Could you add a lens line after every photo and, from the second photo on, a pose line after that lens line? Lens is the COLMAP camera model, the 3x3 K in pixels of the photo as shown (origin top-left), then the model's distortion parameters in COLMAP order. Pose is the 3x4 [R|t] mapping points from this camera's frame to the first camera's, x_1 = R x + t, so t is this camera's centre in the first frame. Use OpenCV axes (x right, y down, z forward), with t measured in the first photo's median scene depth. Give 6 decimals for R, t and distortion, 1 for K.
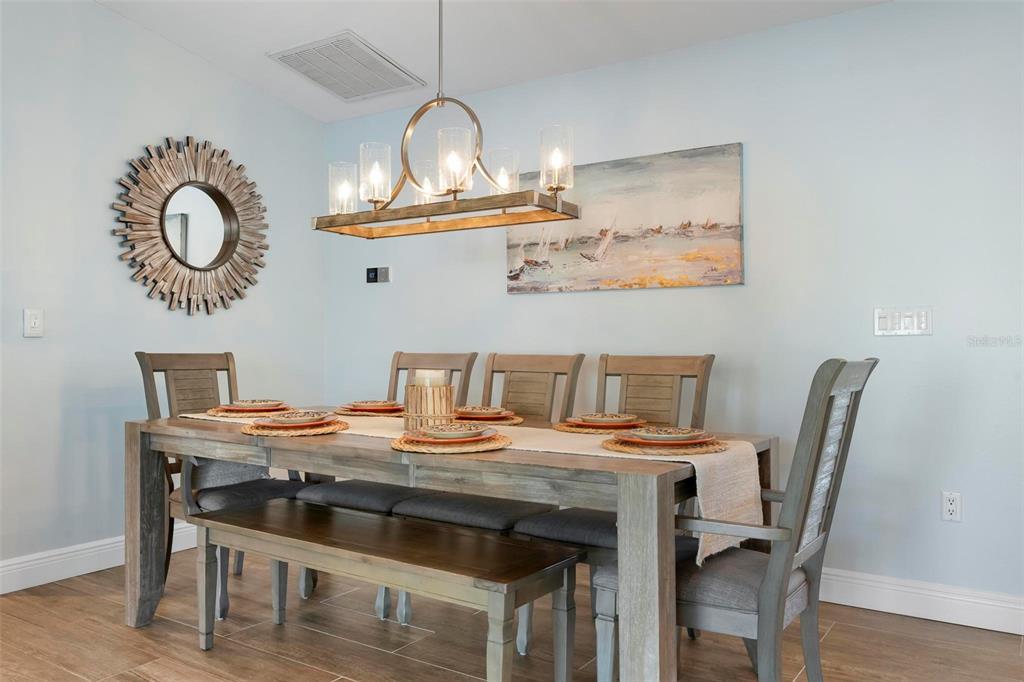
lens RADIAL K [[785.1, 0, 512.0], [0, 785.1, 341.0], [0, 0, 1]] dist [-0.007148, -0.002173]
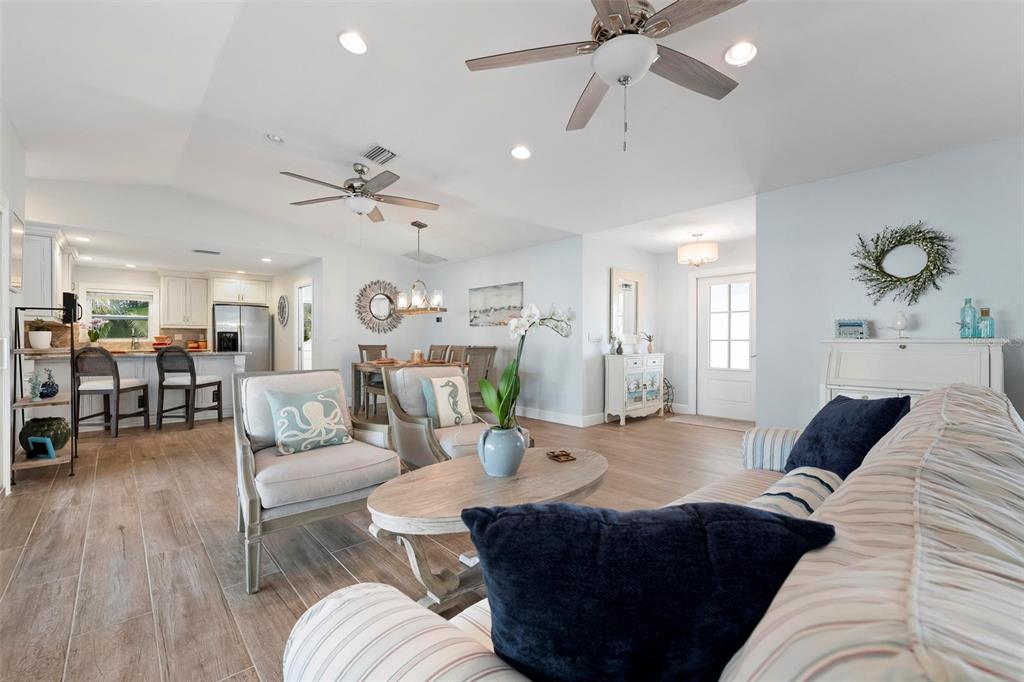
lens RADIAL K [[434.3, 0, 514.8], [0, 434.3, 342.0], [0, 0, 1]] dist [-0.001809, -0.000199]
pose [[0.970999, 0.003050, -0.239063, 0.646338], [-0.001579, 0.999979, 0.006343, -0.009865], [0.239077, -0.005782, 0.970983, -0.719494]]
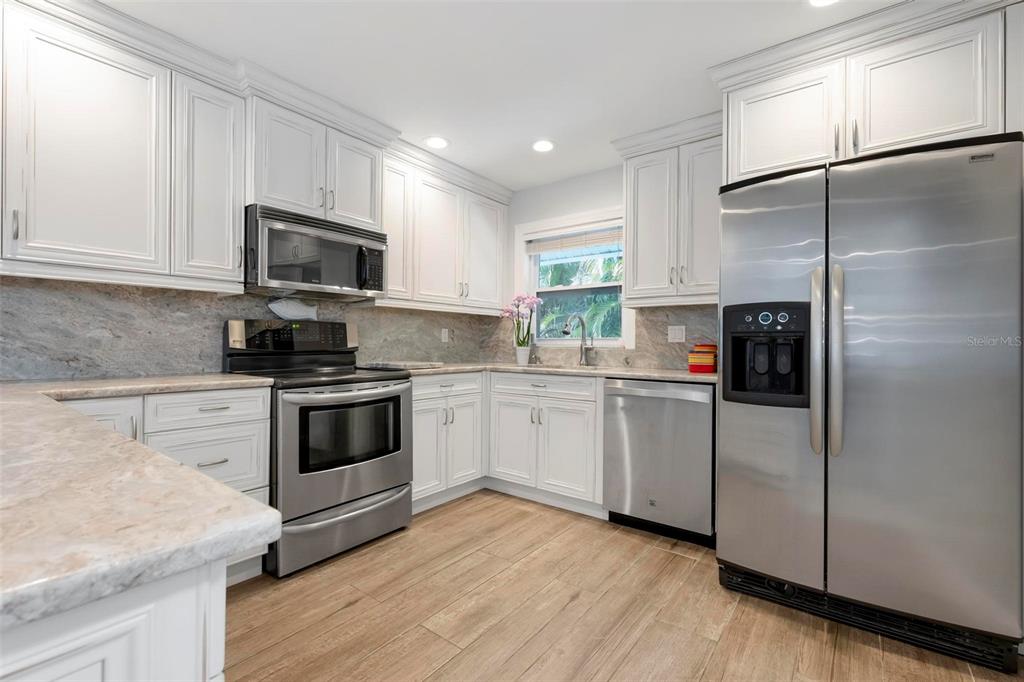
lens RADIAL K [[454.5, 0, 513.9], [0, 454.5, 341.6], [0, 0, 1]] dist [0.000517, 0.000701]
pose [[-0.061059, -0.001678, -0.998133, -0.813152], [-0.004933, 0.999987, -0.001379, -0.002665], [0.998122, 0.004839, -0.061067, 0.859209]]
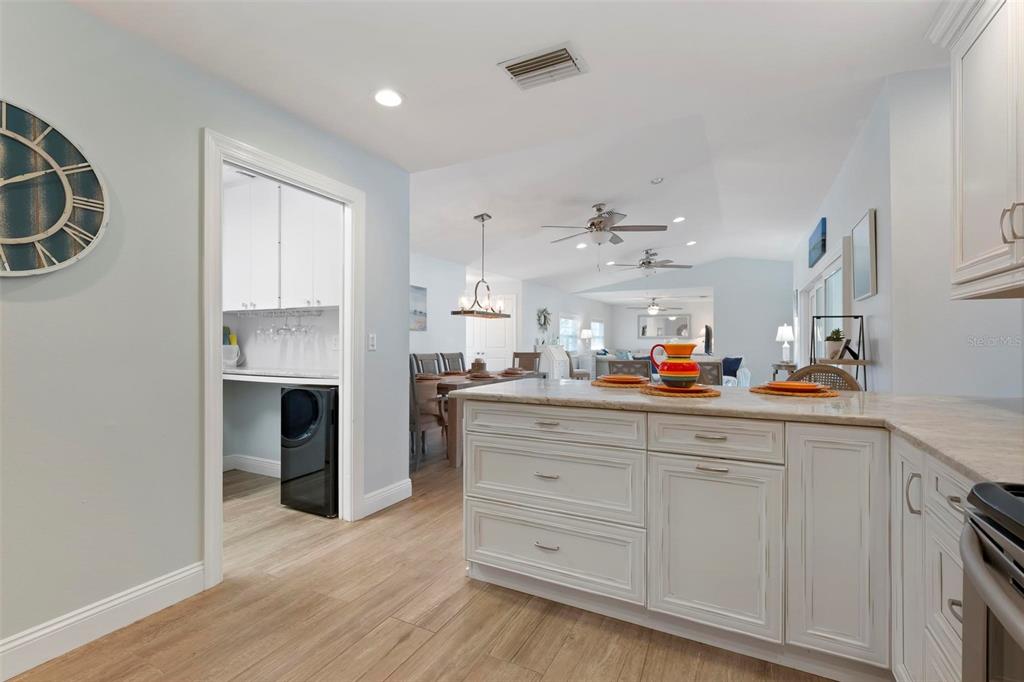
lens RADIAL K [[454.5, 0, 513.9], [0, 454.5, 341.6], [0, 0, 1]] dist [0.000517, 0.000701]
pose [[-0.108592, 0.003106, 0.994082, -1.538137], [-0.003045, 0.999989, -0.003457, -0.019591], [-0.994082, -0.003403, -0.108582, 0.771741]]
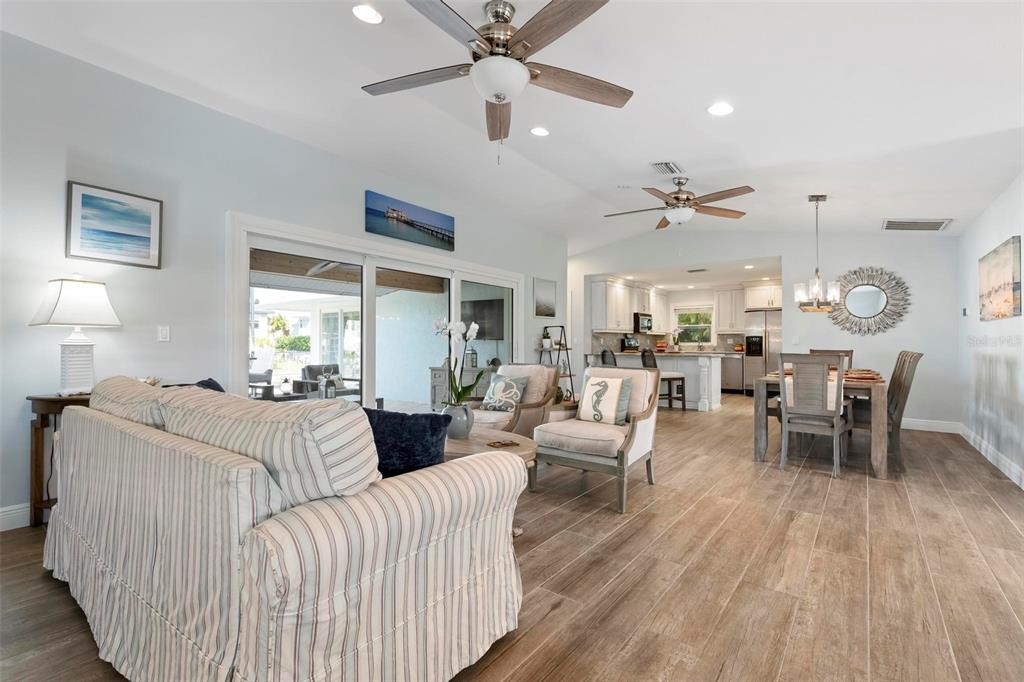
lens RADIAL K [[454.5, 0, 513.9], [0, 454.5, 341.6], [0, 0, 1]] dist [0.000517, 0.000701]
pose [[-0.064337, -0.002921, -0.997924, 1.277775], [0.000211, 0.999996, -0.002941, -0.009311], [0.997928, -0.000400, -0.064336, -0.066988]]
